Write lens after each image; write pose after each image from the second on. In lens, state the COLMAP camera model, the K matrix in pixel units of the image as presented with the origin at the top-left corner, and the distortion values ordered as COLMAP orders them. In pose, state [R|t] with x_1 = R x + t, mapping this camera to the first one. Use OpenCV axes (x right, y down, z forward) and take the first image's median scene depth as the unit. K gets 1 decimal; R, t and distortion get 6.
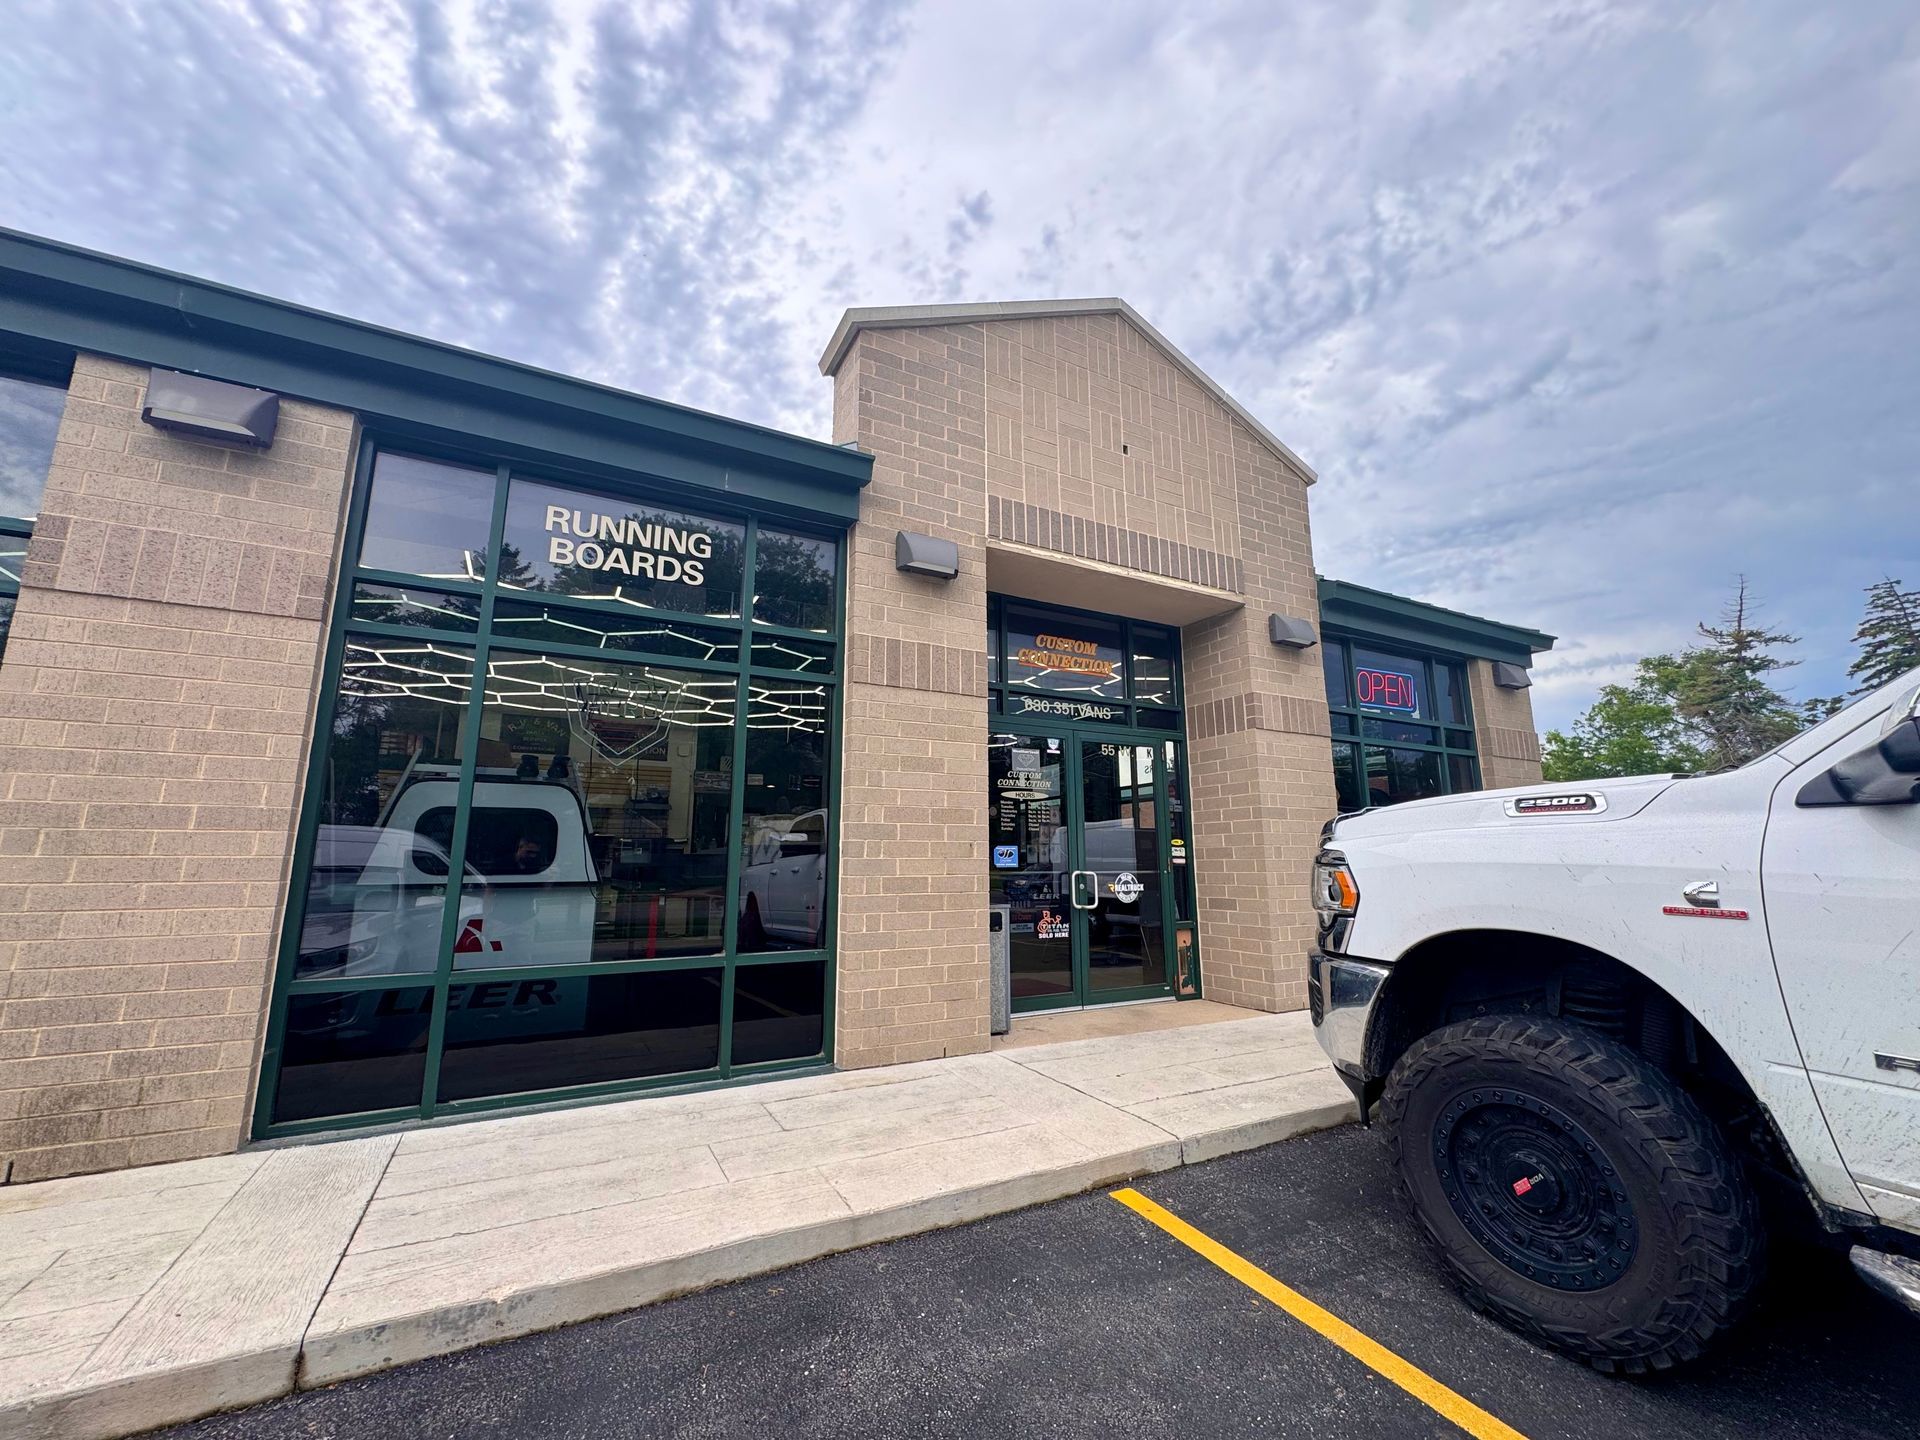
lens RADIAL K [[769.4, 0, 957.7], [0, 769.4, 718.5], [0, 0, 1]] dist [-0.014188, -0.000059]
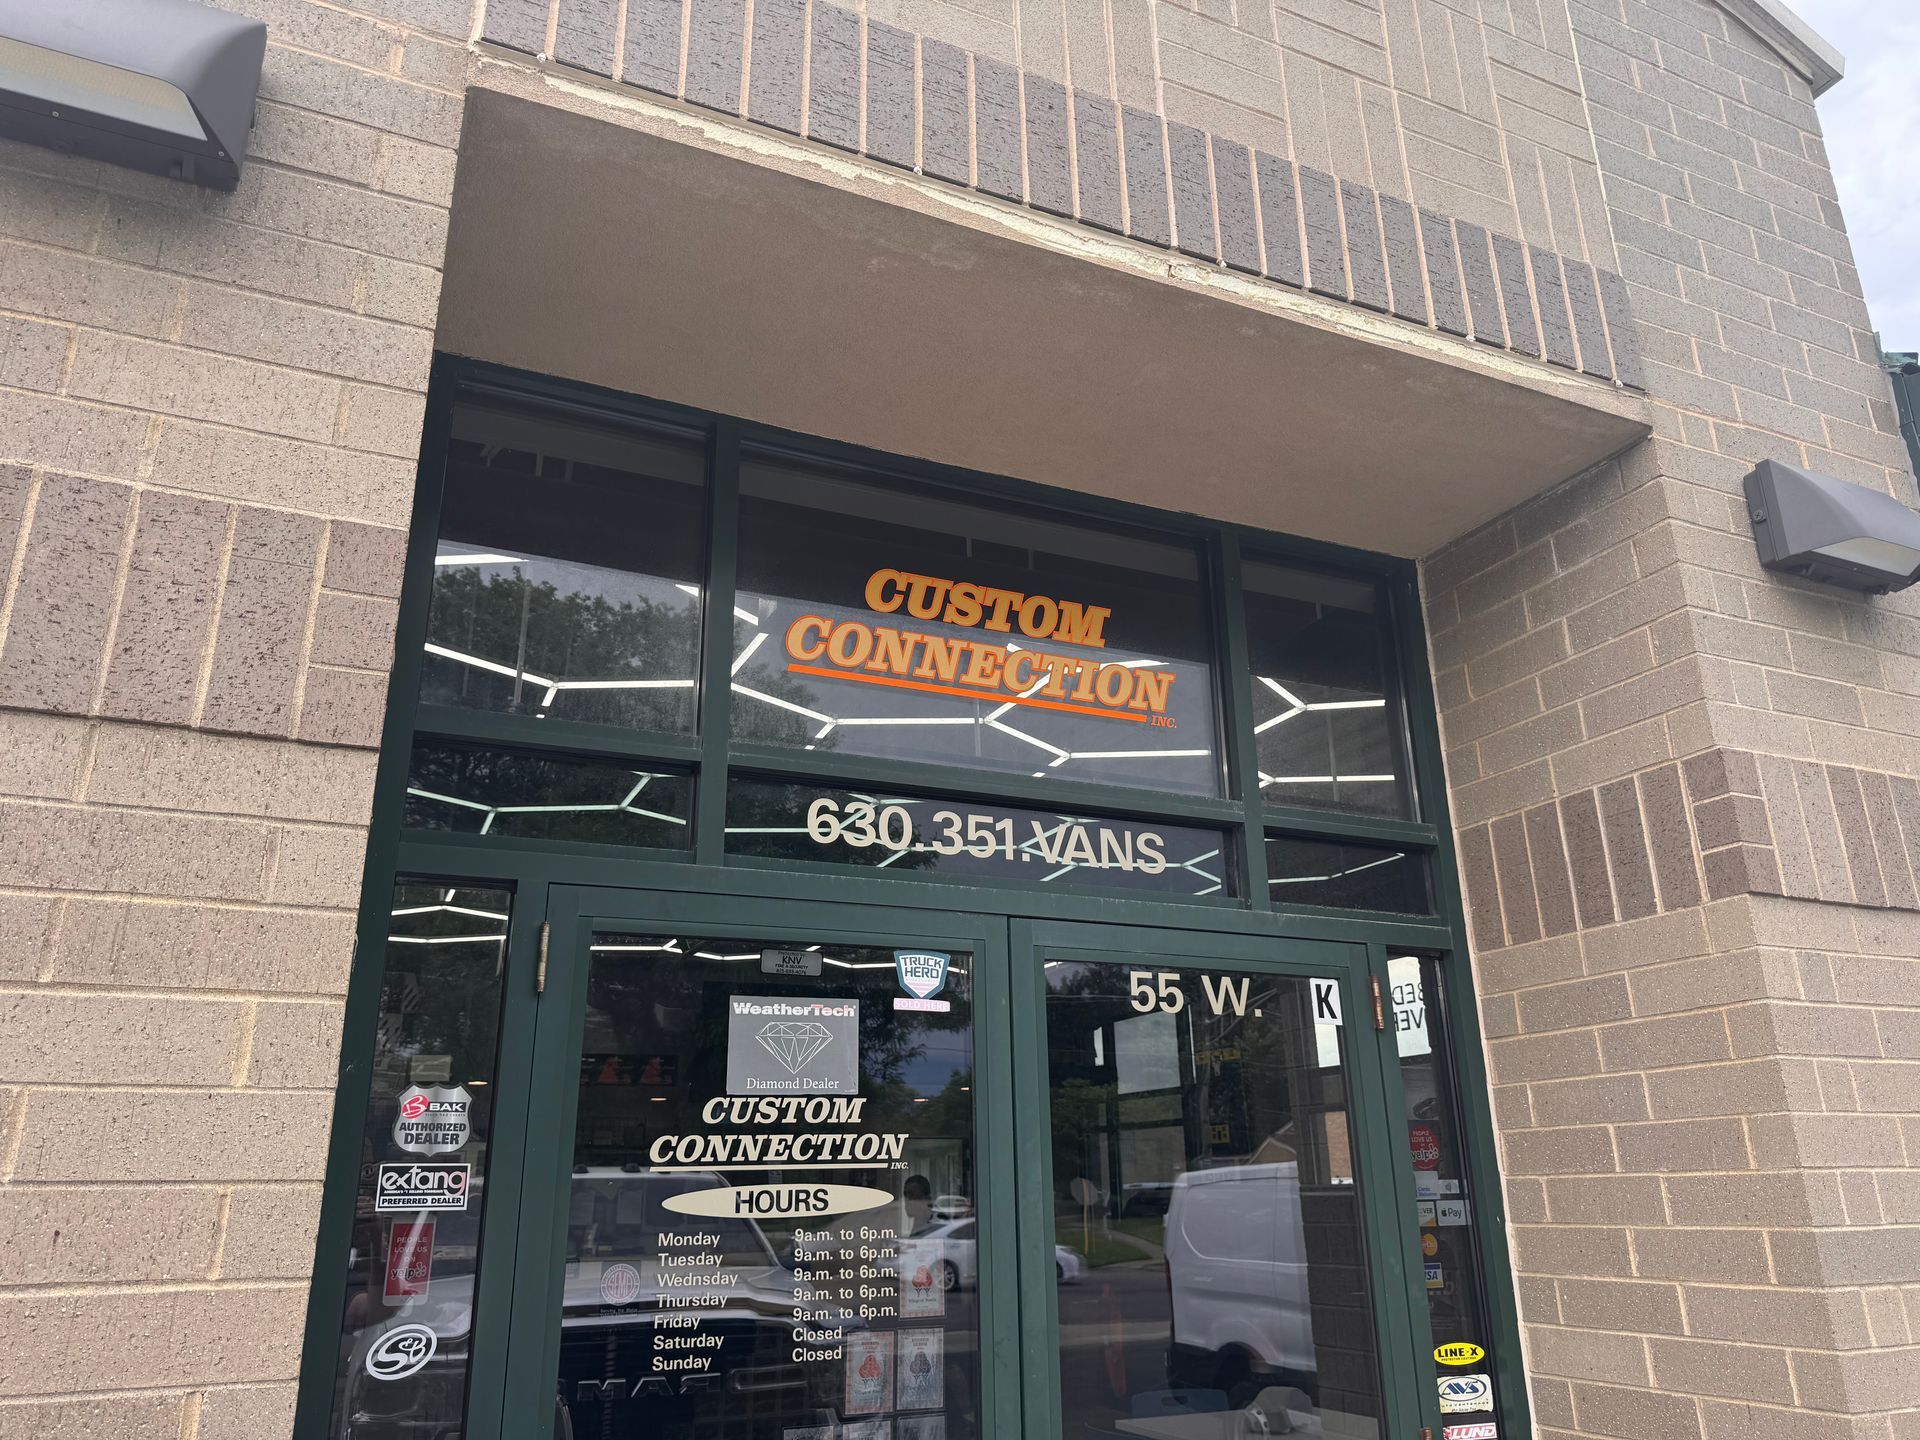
lens RADIAL K [[1356.7, 0, 957.5], [0, 1356.7, 730.8], [0, 0, 1]] dist [0.000765, -0.005223]
pose [[0.997036, -0.033581, -0.069218, 0.165276], [0.023862, 0.990321, -0.136731, 0.014118], [0.073140, 0.134674, 0.988187, 0.537941]]
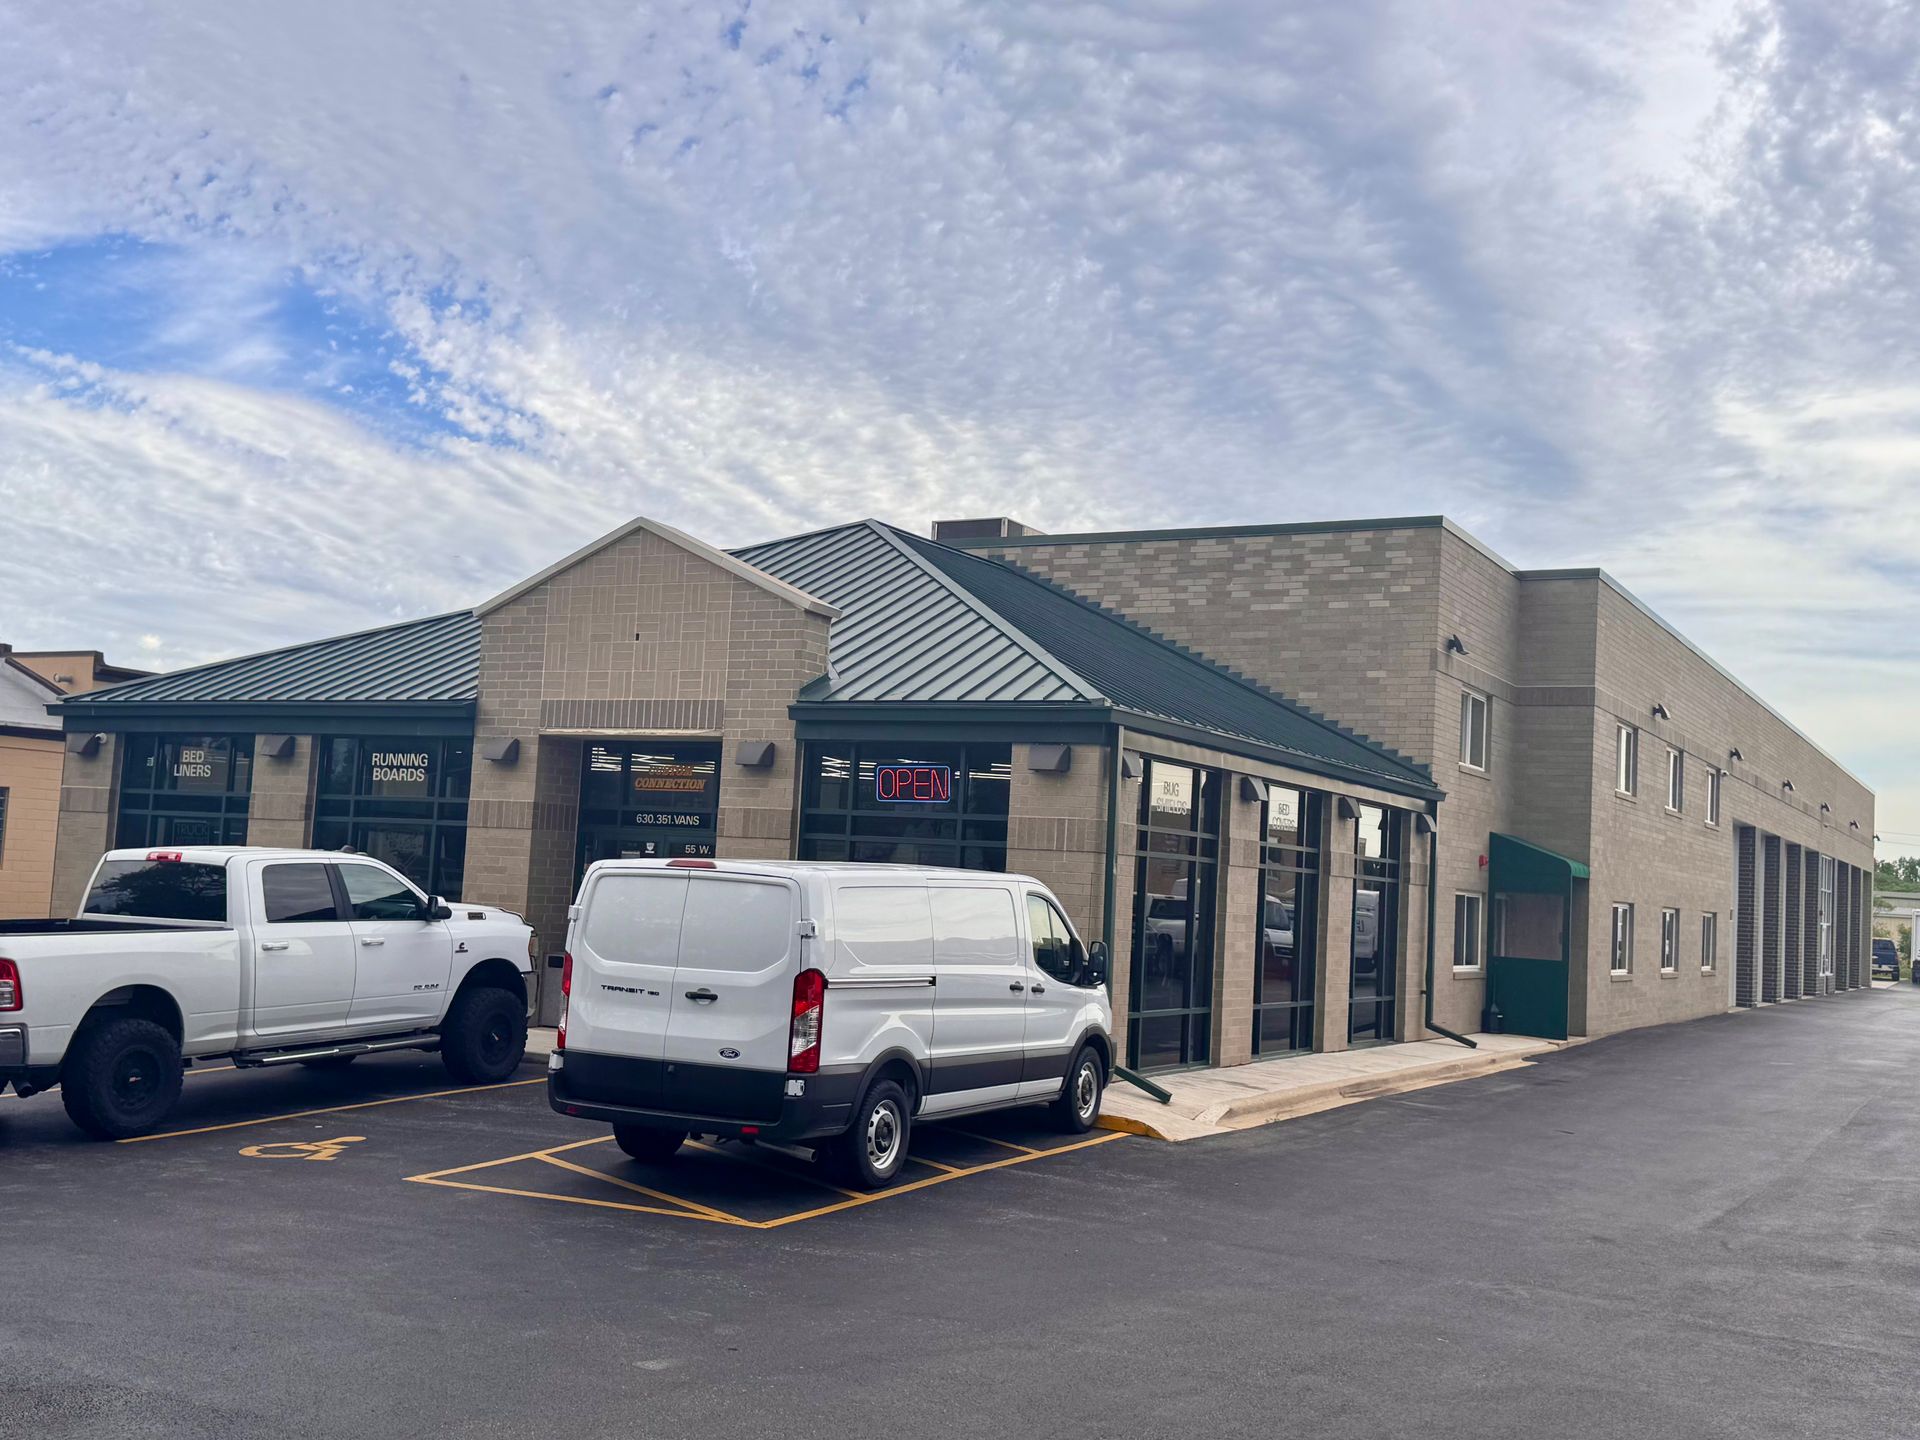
lens RADIAL K [[2024.5, 0, 961.5], [0, 2024.5, 717.0], [0, 0, 1]] dist [0.014795, 0.000000]
pose [[0.544637, -0.043014, -0.837568, 3.429874], [0.102776, 0.994580, 0.015753, -0.195793], [0.832351, -0.094661, 0.546106, -0.496334]]
